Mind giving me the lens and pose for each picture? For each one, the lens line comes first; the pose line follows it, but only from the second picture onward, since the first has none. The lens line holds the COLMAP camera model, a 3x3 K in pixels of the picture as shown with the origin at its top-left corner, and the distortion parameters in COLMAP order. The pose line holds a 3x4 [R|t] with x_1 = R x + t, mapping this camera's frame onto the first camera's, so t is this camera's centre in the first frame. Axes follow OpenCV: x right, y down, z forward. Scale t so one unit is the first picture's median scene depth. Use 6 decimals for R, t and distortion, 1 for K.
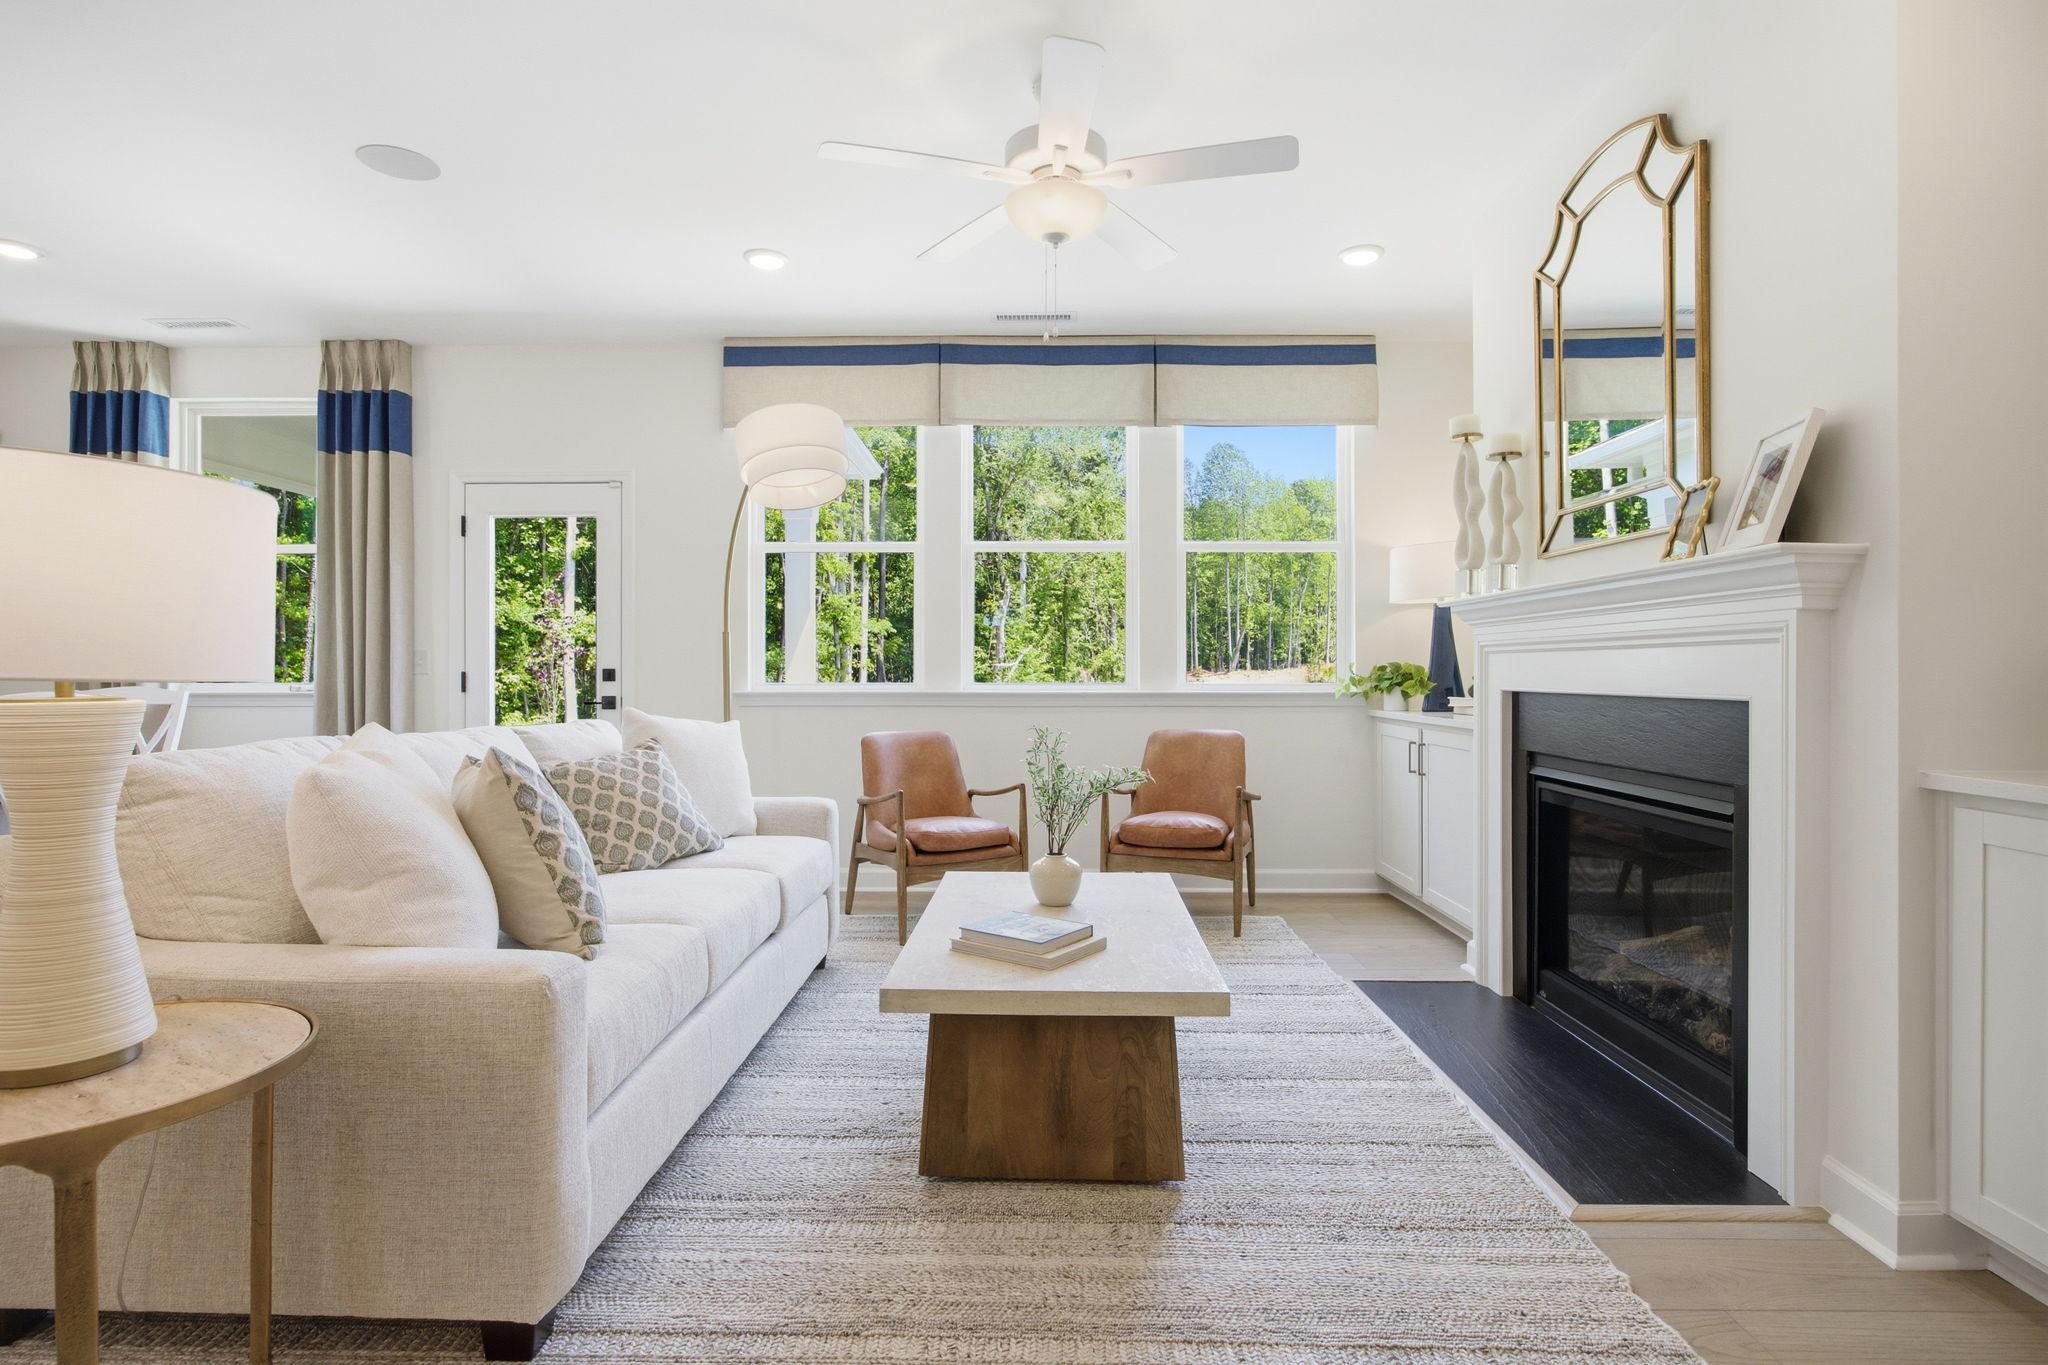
lens RADIAL K [[1024.7, 0, 1021.6], [0, 1024.7, 671.8], [0, 0, 1]] dist [-0.022668, 0.011007]
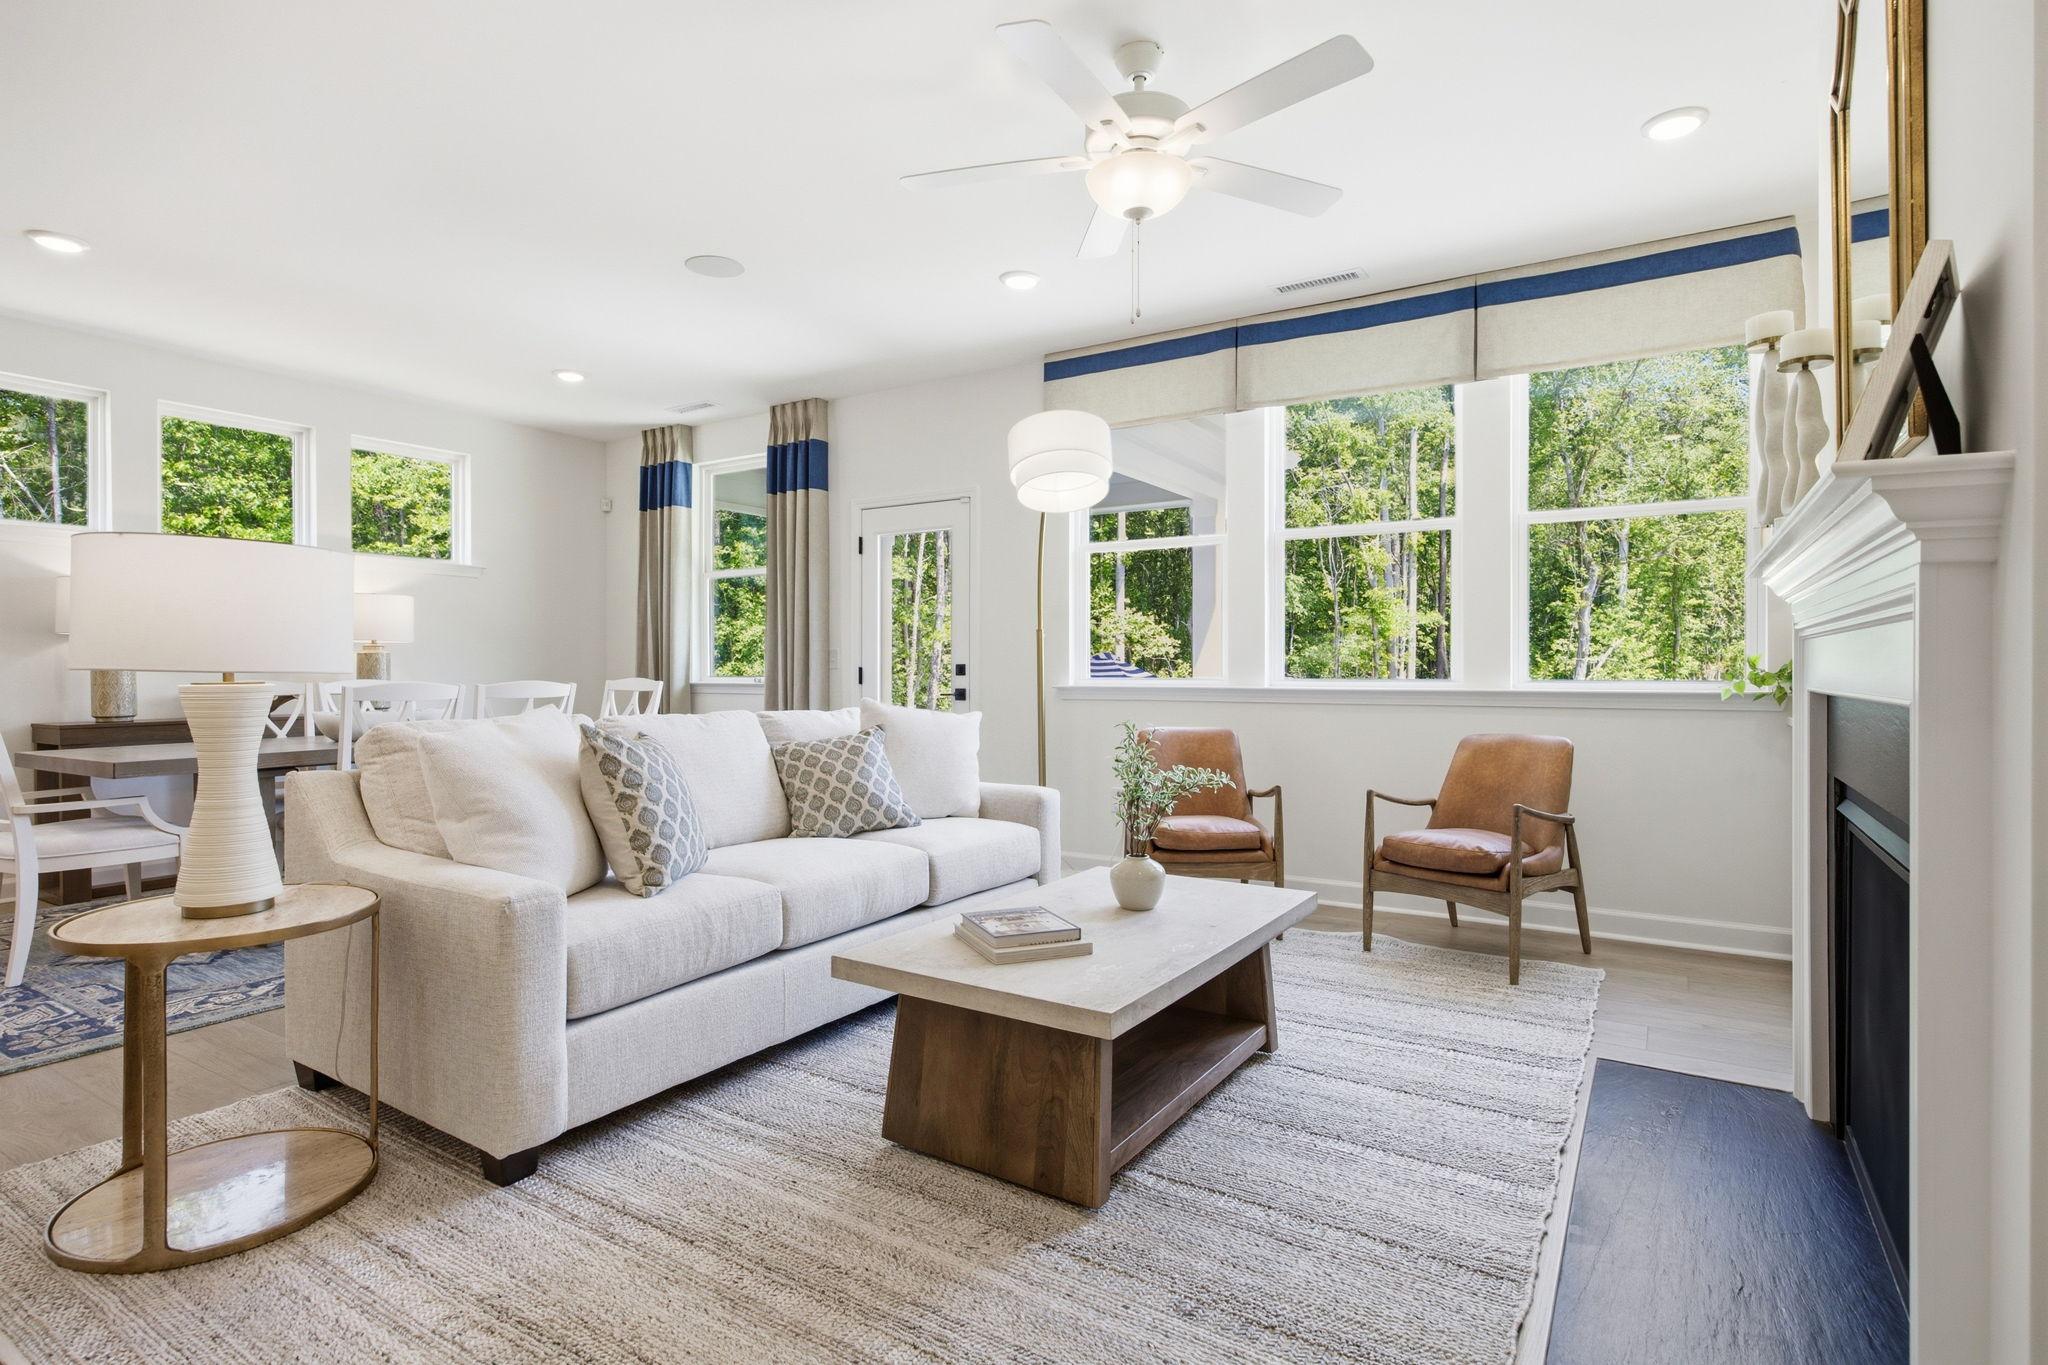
lens RADIAL K [[1024.7, 0, 1021.6], [0, 1024.7, 671.8], [0, 0, 1]] dist [-0.022668, 0.011007]
pose [[0.855274, 0.001543, -0.518173, 0.298396], [0.000499, 0.999993, 0.003801, 0.001031], [0.518175, -0.003509, 0.855267, 0.084094]]
